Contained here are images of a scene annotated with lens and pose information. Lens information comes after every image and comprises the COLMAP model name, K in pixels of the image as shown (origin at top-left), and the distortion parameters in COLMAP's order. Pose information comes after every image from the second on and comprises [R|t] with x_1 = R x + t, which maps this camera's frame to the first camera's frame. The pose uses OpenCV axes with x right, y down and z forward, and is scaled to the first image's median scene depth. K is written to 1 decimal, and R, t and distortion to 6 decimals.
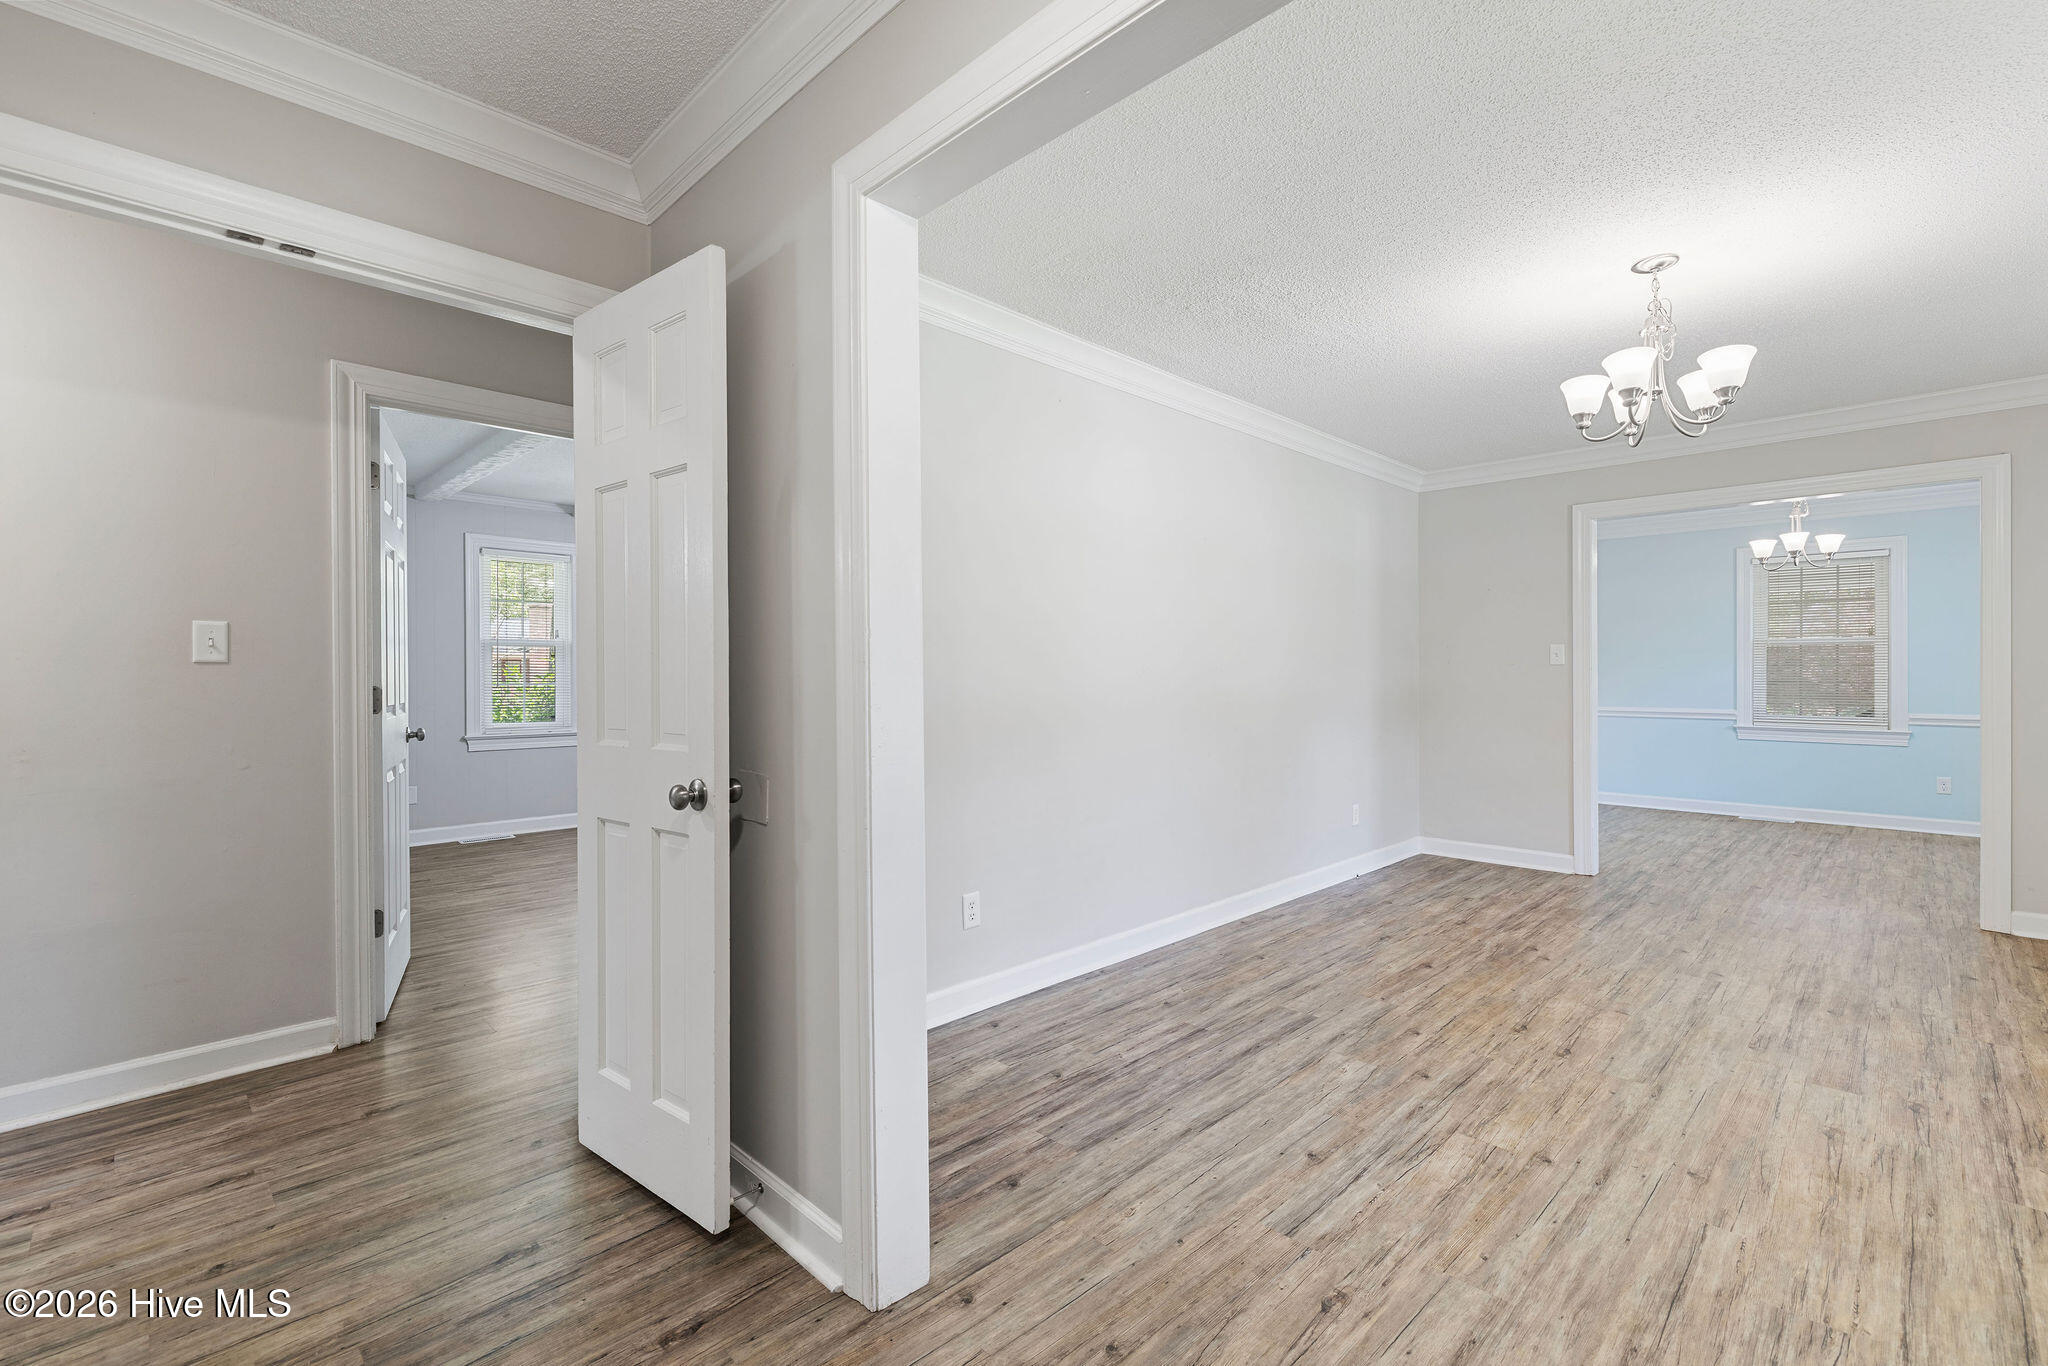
lens RADIAL K [[900.1, 0, 1034.5], [0, 900.1, 676.4], [0, 0, 1]] dist [-0.001489, 0.000424]
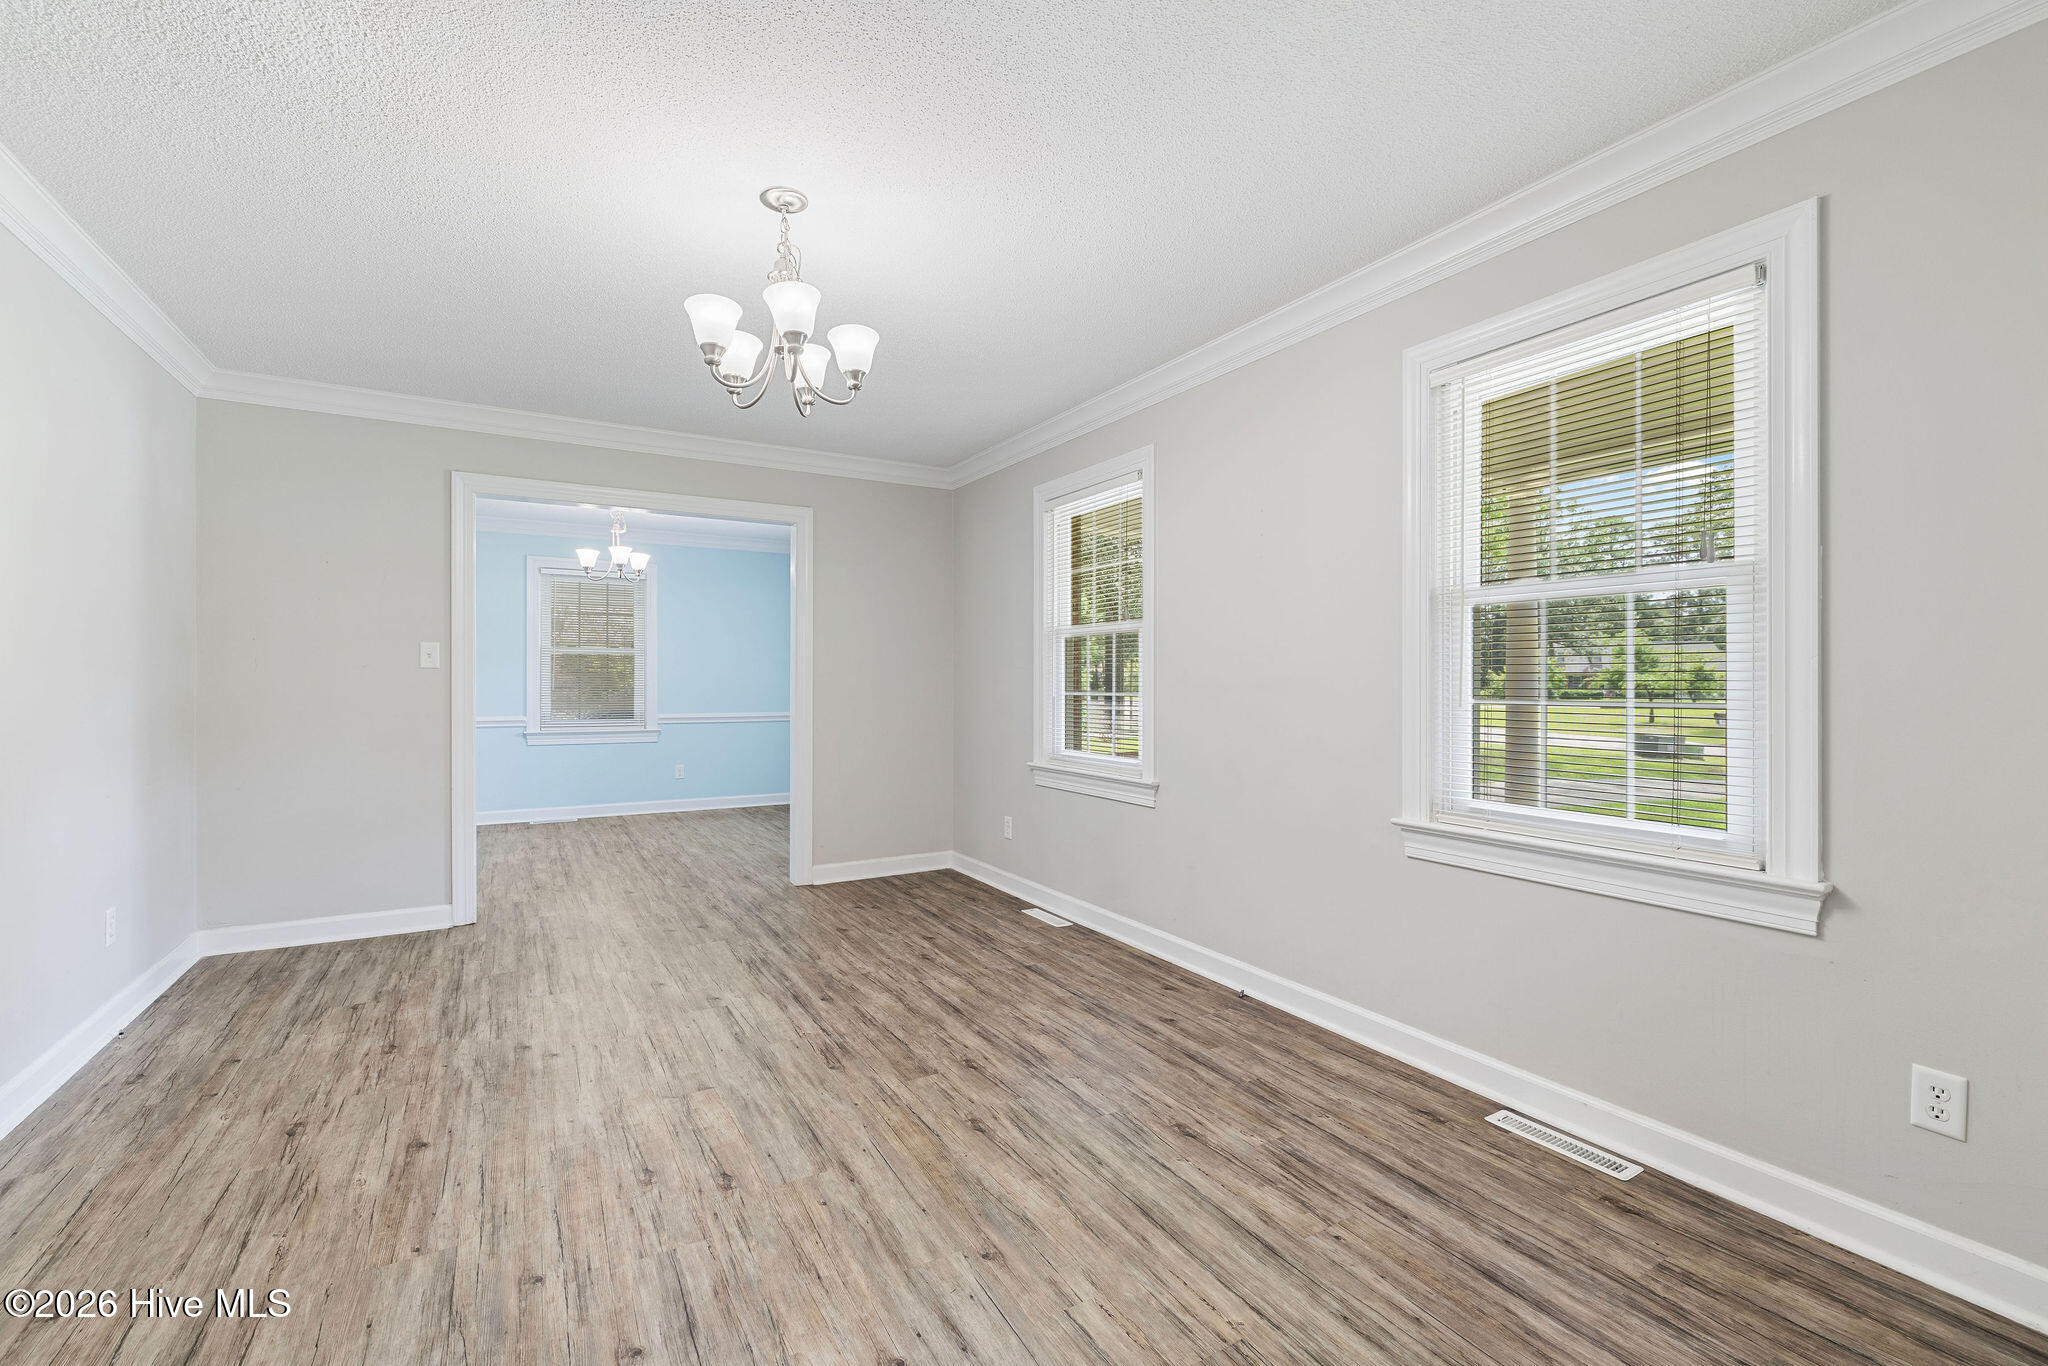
lens RADIAL K [[877.9, 0, 1020.6], [0, 877.9, 679.0], [0, 0, 1]] dist [-0.001761, 0.003216]
pose [[0.257616, 0.004849, 0.966235, -0.056783], [0.000236, 0.999987, -0.005082, 0.002175], [-0.966247, 0.001537, 0.257611, 0.545597]]
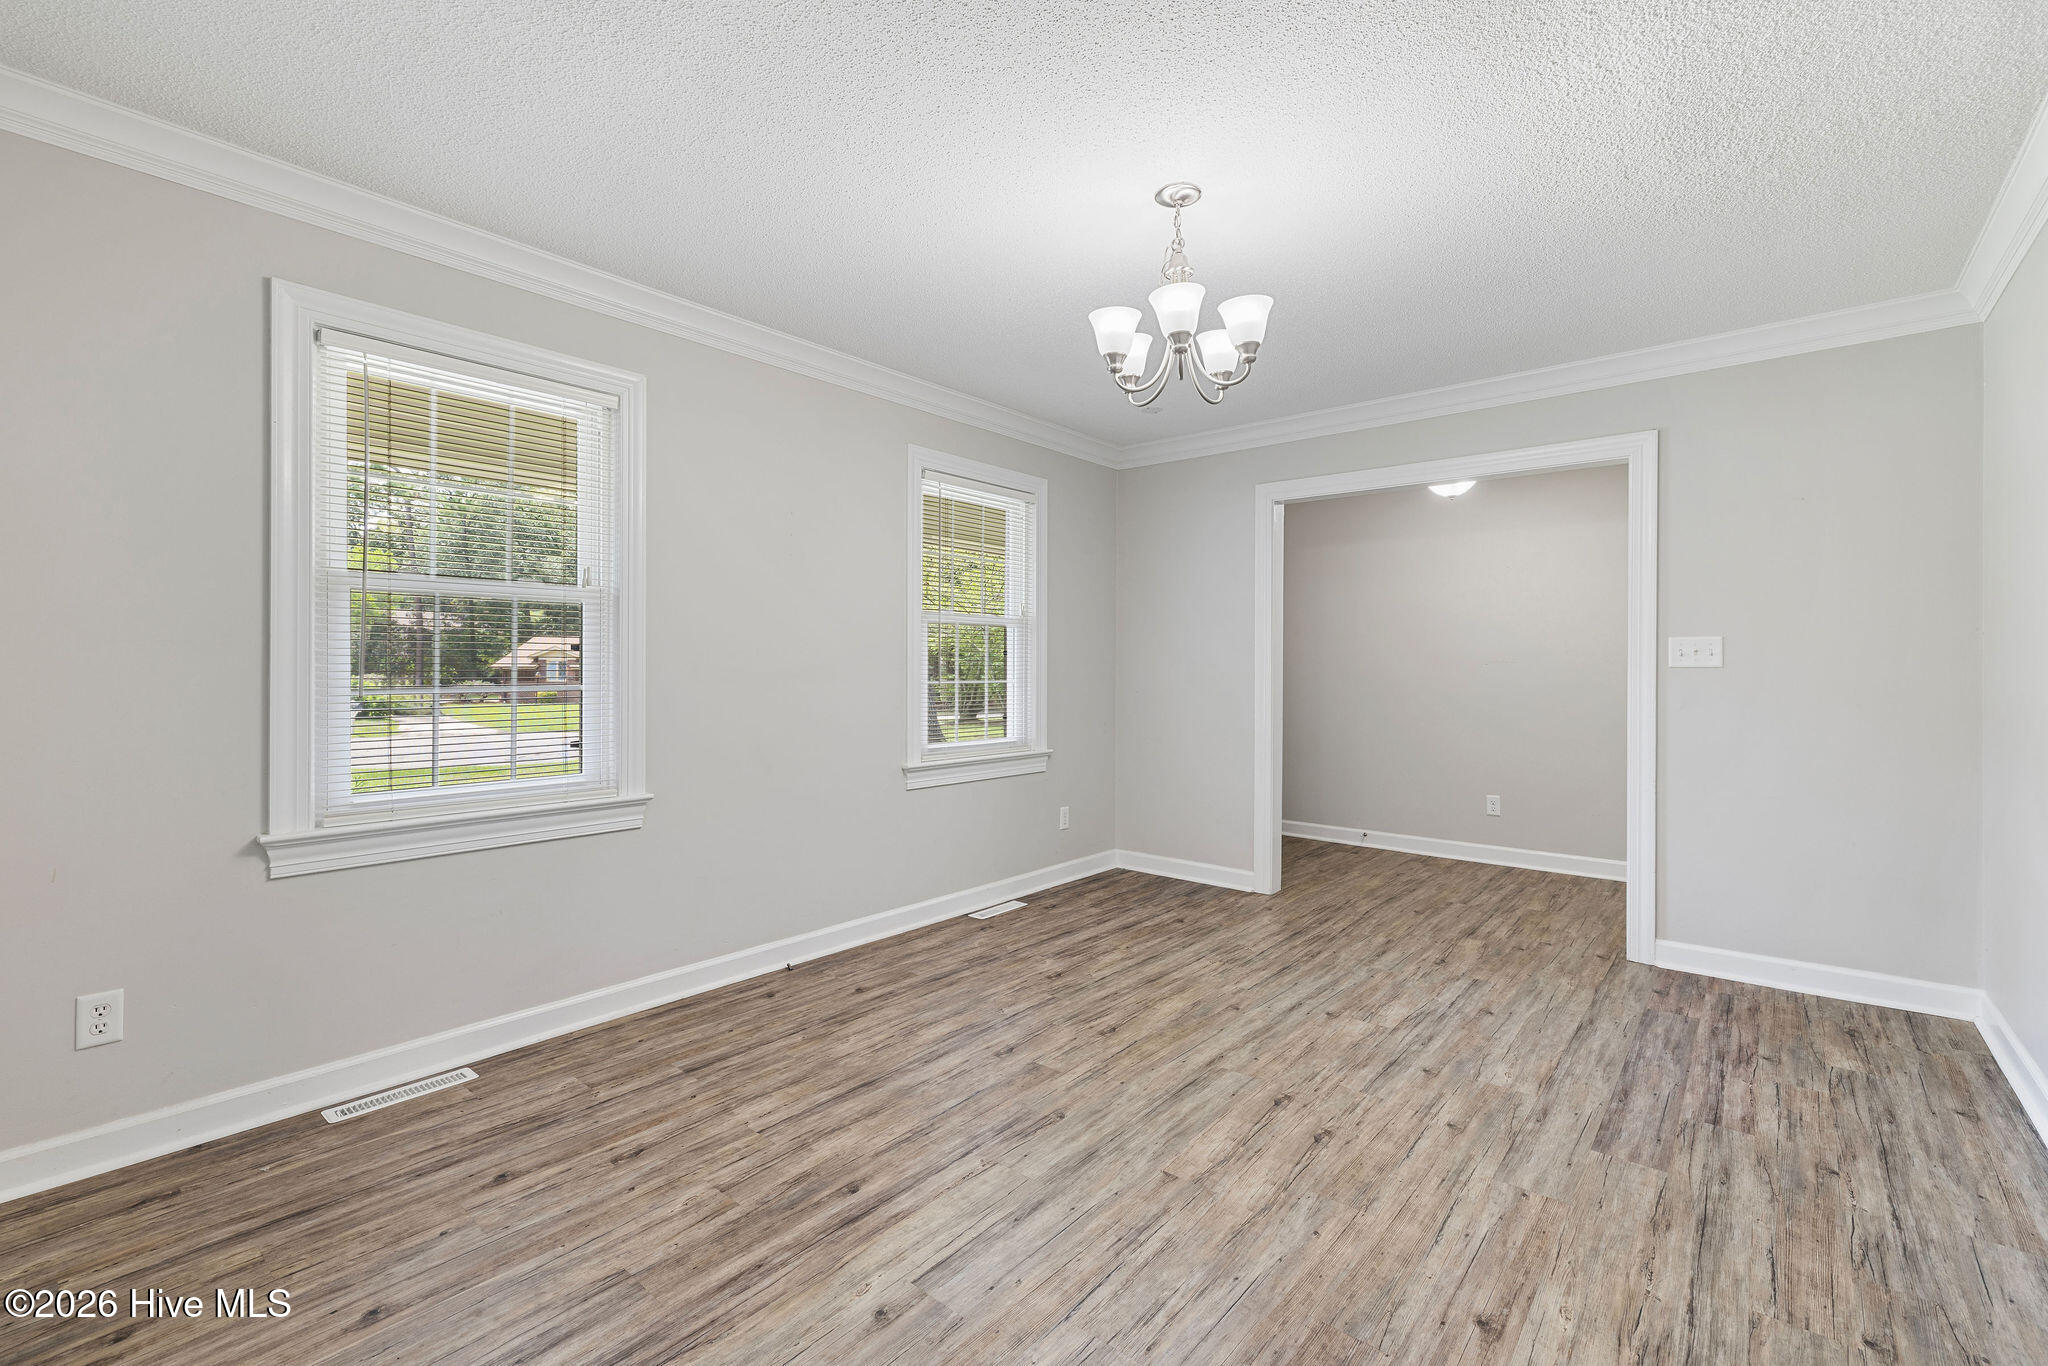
lens RADIAL K [[877.9, 0, 1020.6], [0, 877.9, 679.0], [0, 0, 1]] dist [-0.001761, 0.003216]
pose [[-0.997234, -0.000511, -0.074322, 0.869367], [-0.001514, 0.999909, 0.013437, -0.007482], [0.074309, 0.013513, -0.997144, 1.754619]]
